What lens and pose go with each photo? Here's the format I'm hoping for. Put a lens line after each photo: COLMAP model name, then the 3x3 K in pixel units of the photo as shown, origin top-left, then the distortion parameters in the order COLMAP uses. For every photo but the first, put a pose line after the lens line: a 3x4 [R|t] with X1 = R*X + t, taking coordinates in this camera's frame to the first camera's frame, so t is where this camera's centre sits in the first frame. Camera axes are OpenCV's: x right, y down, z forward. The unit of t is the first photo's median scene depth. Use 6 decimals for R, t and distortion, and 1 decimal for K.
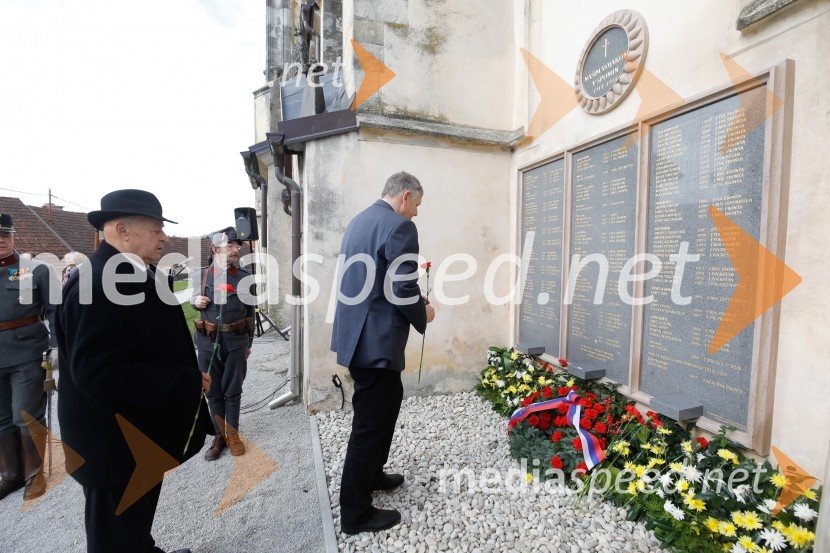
lens RADIAL K [[373.9, 0, 415.7], [0, 373.9, 276.5], [0, 0, 1]] dist [-0.025535, 0.004705]
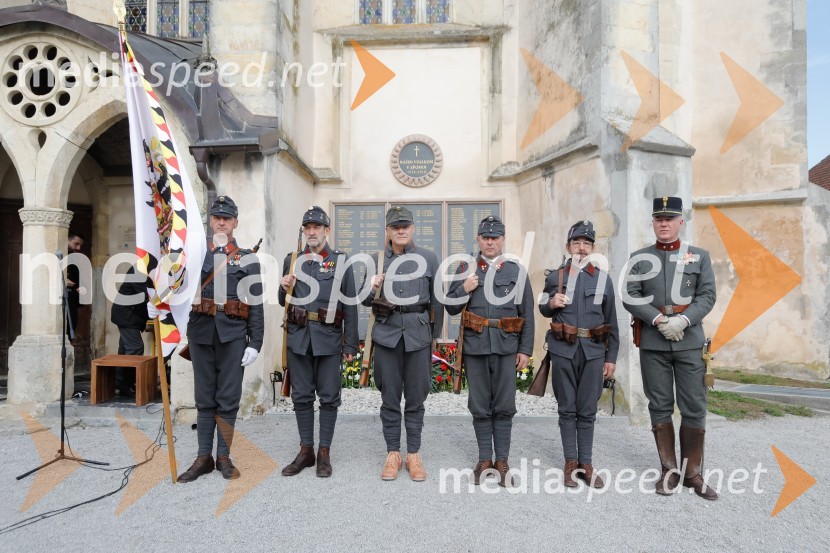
lens RADIAL K [[591.7, 0, 403.9], [0, 591.7, 286.4], [0, 0, 1]] dist [0.006858, -0.003749]
pose [[0.410497, 0.012614, 0.911774, -2.078166], [0.048951, 0.998158, -0.035848, 0.123734], [-0.910547, 0.059348, 0.409124, -0.065464]]
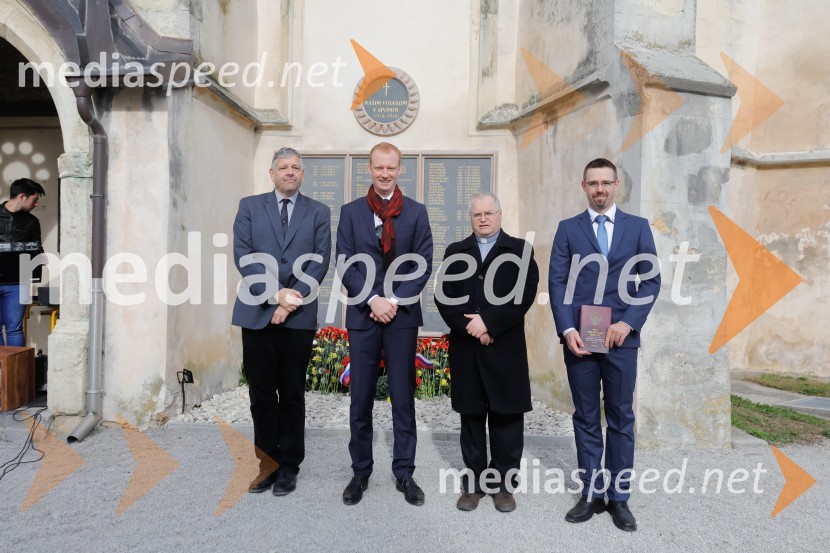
lens RADIAL K [[735.7, 0, 380.8], [0, 735.7, 287.0], [0, 0, 1]] dist [0.024249, 0.004806]
pose [[0.430517, -0.011132, 0.902514, -1.967016], [0.031781, 0.999491, -0.002832, 0.121703], [-0.902023, 0.029902, 0.430652, -0.139137]]
